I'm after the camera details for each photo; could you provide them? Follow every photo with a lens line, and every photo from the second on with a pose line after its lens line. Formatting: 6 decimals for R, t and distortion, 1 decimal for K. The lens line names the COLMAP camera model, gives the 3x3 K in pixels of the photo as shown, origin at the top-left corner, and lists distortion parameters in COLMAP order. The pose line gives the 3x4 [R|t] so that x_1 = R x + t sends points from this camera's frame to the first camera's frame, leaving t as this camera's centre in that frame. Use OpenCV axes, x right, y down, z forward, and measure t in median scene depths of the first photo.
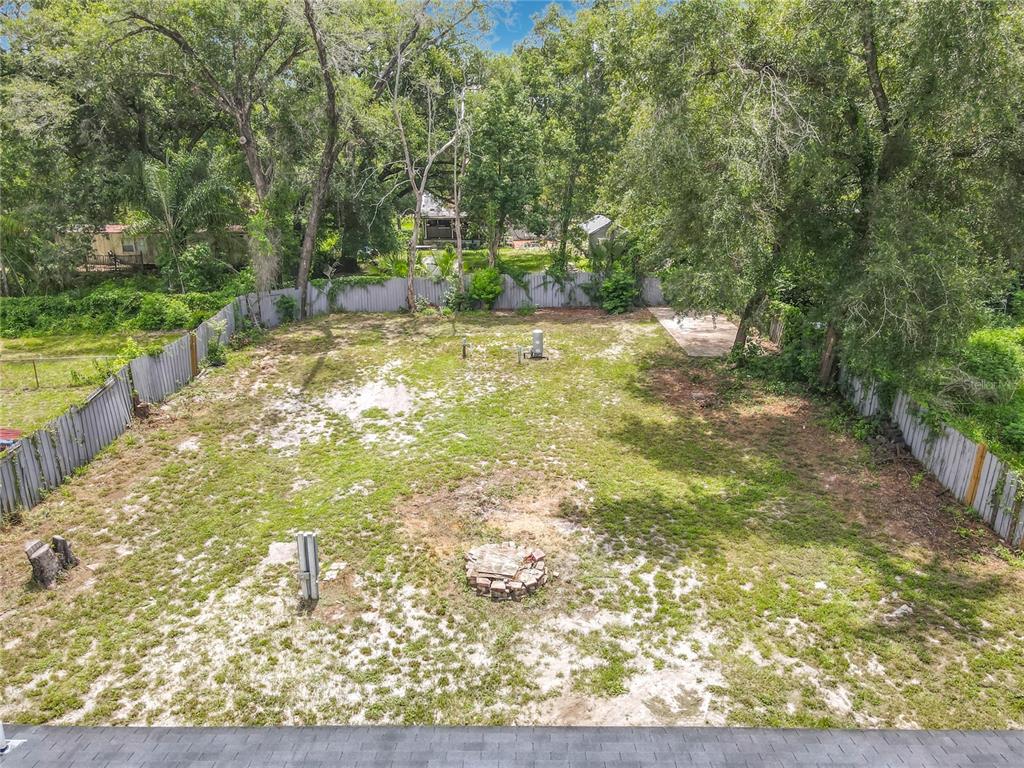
lens RADIAL K [[766.5, 0, 512.0], [0, 766.5, 384.0], [0, 0, 1]] dist [0.008669, 0.010557]
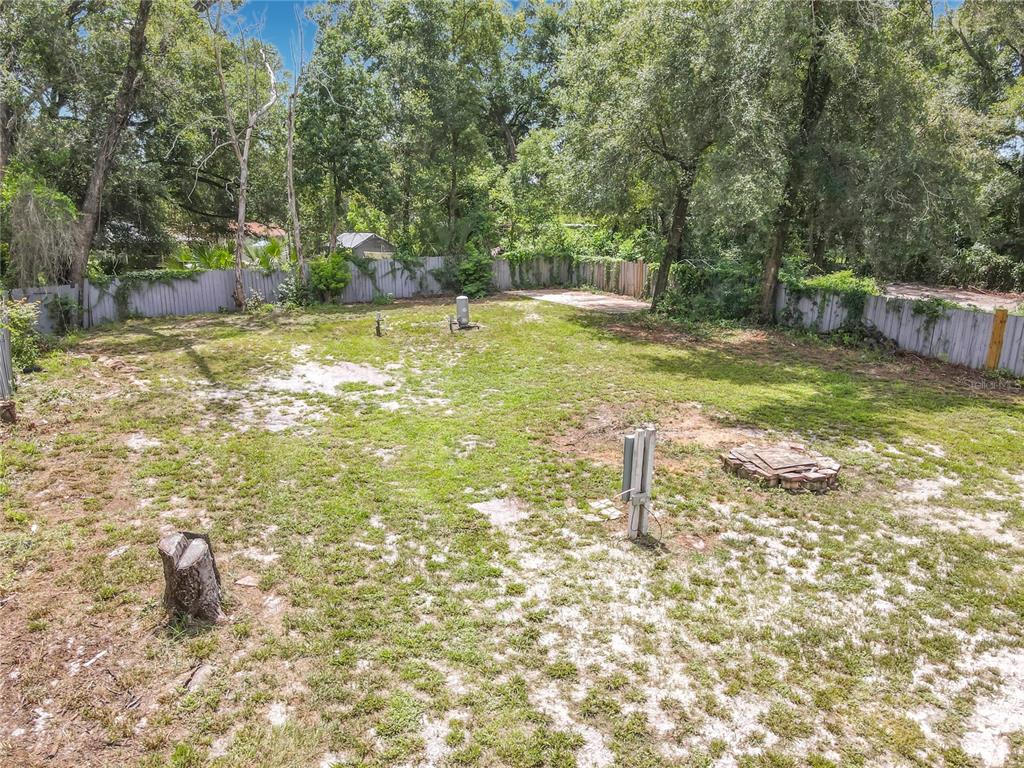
lens RADIAL K [[766.5, 0, 512.0], [0, 766.5, 384.0], [0, 0, 1]] dist [0.008669, 0.010557]
pose [[0.867402, -0.104189, 0.486578, -0.445578], [0.153039, 0.986297, -0.061623, 0.114085], [-0.473490, 0.127917, 0.871461, 0.297219]]
